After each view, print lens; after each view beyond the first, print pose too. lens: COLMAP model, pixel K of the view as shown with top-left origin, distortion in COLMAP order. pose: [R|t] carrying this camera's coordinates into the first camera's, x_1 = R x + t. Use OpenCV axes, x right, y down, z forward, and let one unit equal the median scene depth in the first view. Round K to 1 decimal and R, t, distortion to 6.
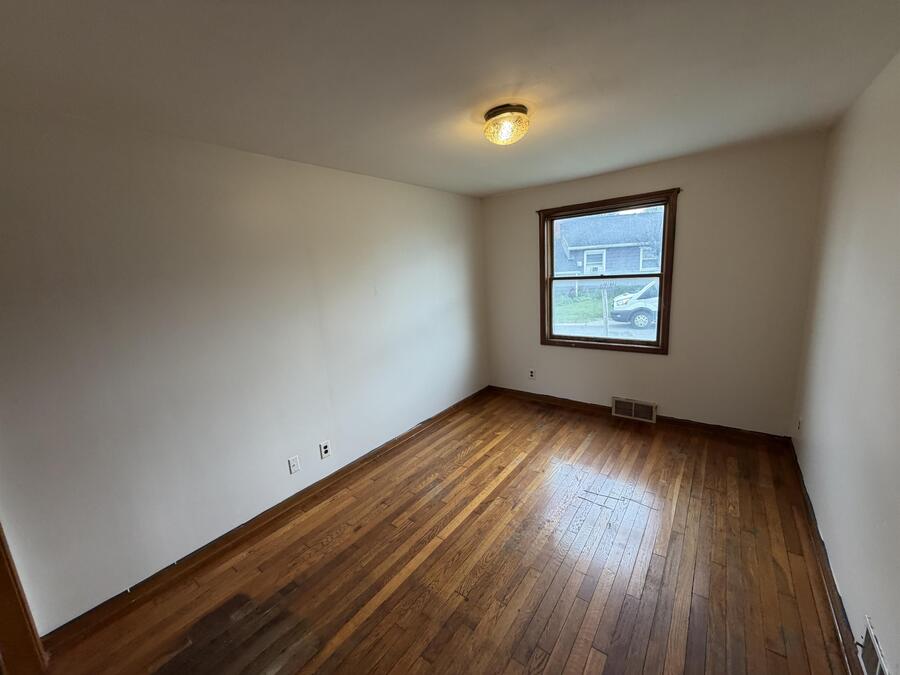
lens RADIAL K [[359.5, 0, 448.4], [0, 359.5, 341.5], [0, 0, 1]] dist [-0.001249, -0.000131]
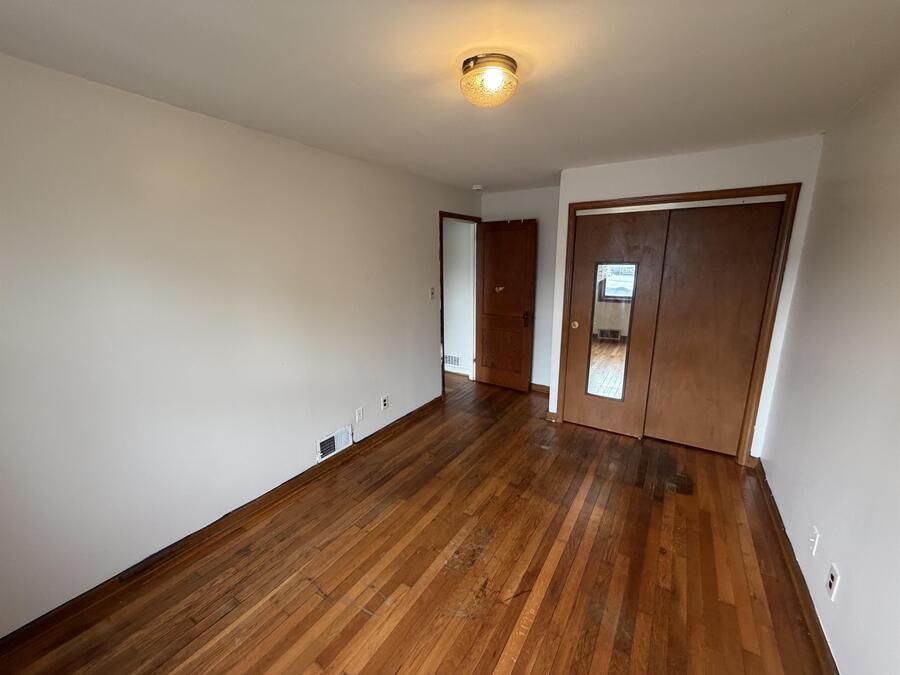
lens RADIAL K [[359.5, 0, 445.9], [0, 359.5, 338.4], [0, 0, 1]] dist [-0.001249, -0.000131]
pose [[-0.995248, 0.083010, -0.050899, 0.295558], [0.055420, 0.912697, 0.404861, -0.358348], [0.080063, 0.400116, -0.912961, 1.677666]]
